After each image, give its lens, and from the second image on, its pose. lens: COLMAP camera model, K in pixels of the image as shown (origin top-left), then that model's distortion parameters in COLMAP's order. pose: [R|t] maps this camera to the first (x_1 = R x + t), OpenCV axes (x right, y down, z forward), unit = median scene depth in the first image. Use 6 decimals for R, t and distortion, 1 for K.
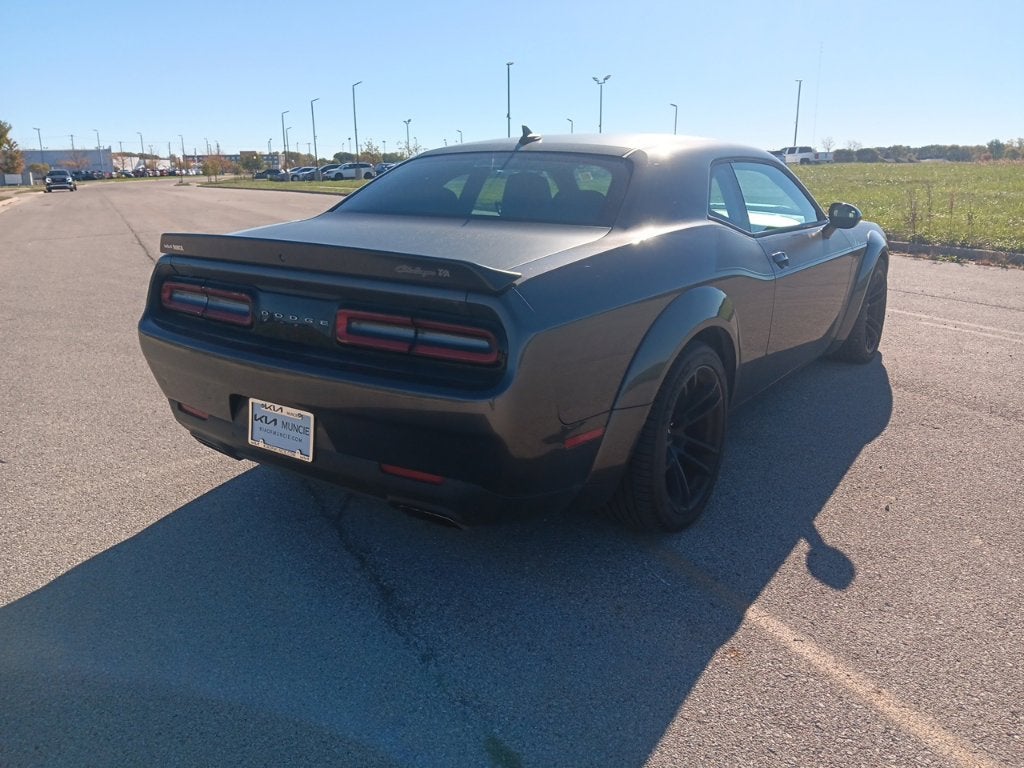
lens RADIAL K [[799.9, 0, 520.0], [0, 799.9, 384.1], [0, 0, 1]] dist [0.000316, -0.026266]
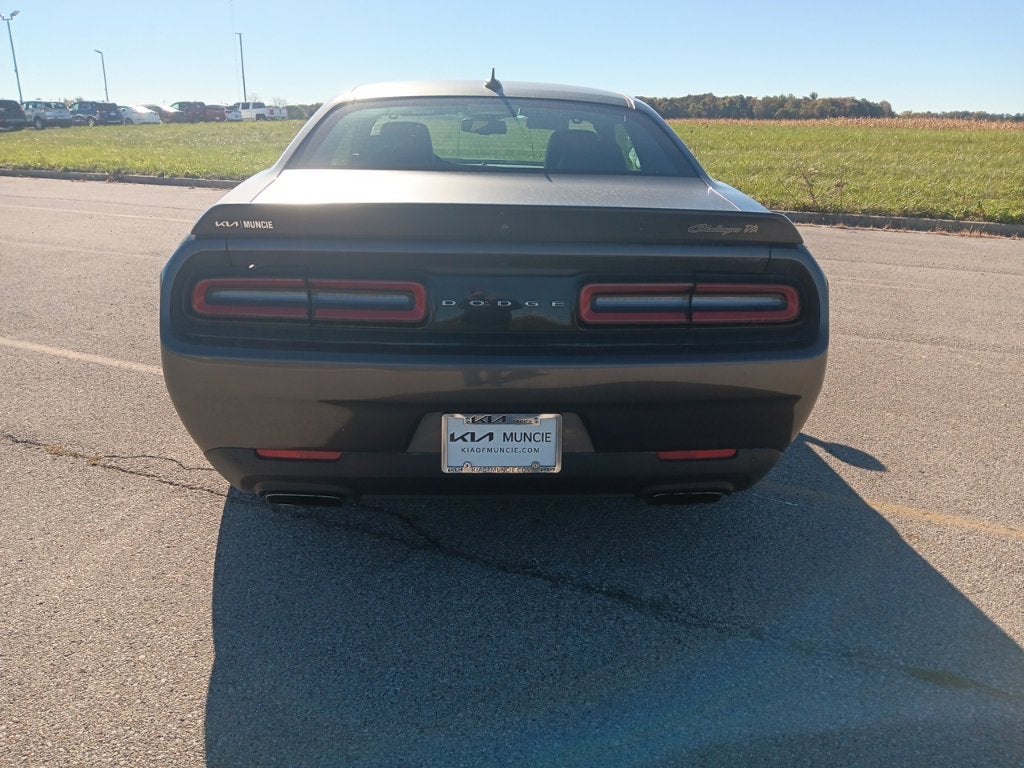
lens RADIAL K [[799.9, 0, 512.9], [0, 799.9, 384.1], [0, 0, 1]] dist [0.000316, -0.026266]
pose [[0.788259, -0.176224, 0.589571, -0.742701], [0.146610, 0.984309, 0.098193, -0.077733], [-0.597623, 0.009036, 0.801726, 0.350695]]
